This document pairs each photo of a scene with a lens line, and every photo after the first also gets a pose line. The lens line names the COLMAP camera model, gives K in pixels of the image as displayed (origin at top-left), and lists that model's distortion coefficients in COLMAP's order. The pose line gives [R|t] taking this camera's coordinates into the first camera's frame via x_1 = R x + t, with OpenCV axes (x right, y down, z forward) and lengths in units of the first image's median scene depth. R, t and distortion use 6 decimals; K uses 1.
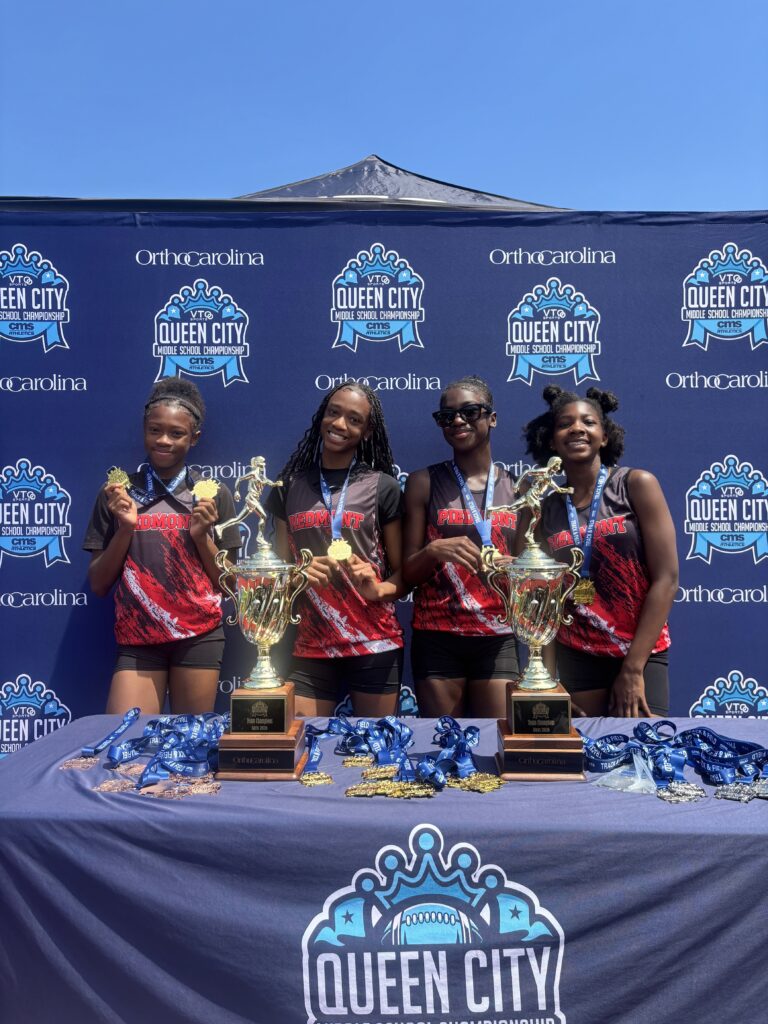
lens RADIAL K [[746.3, 0, 380.6], [0, 746.3, 503.8], [0, 0, 1]] dist [-0.010958, 0.002738]
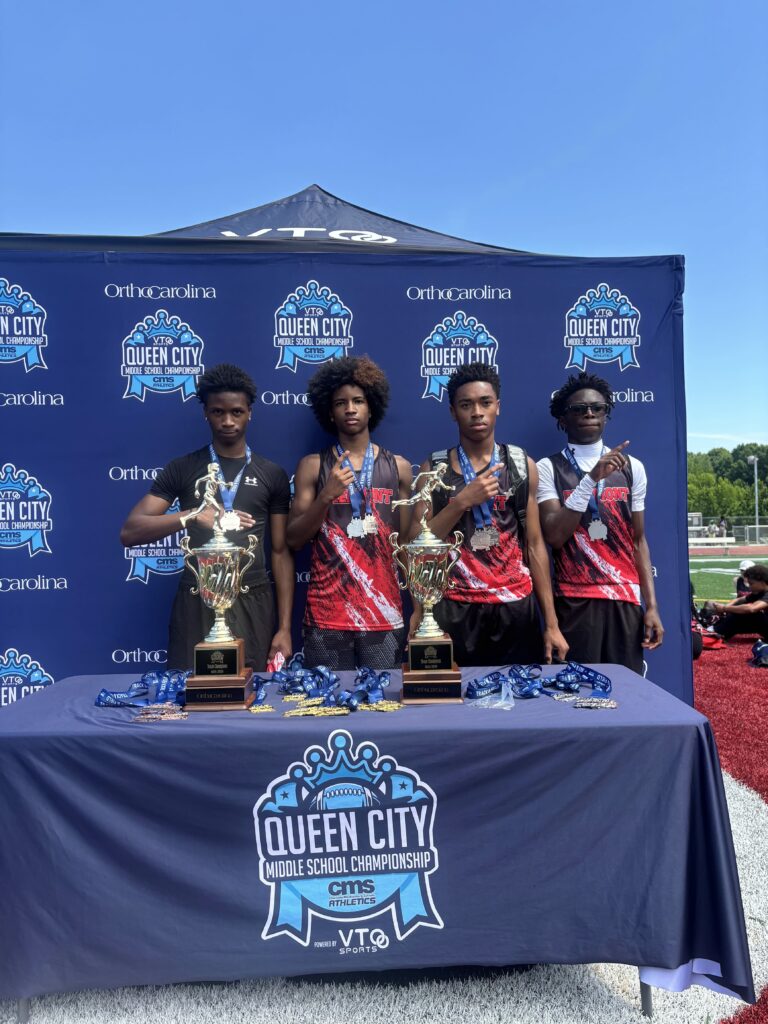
lens RADIAL K [[746.3, 0, 392.5], [0, 746.3, 519.5], [0, 0, 1]] dist [-0.010958, 0.002738]
pose [[0.997401, -0.011450, 0.071133, 0.033835], [0.009717, 0.999649, 0.024656, 0.003293], [-0.071390, -0.023900, 0.997162, -0.203932]]
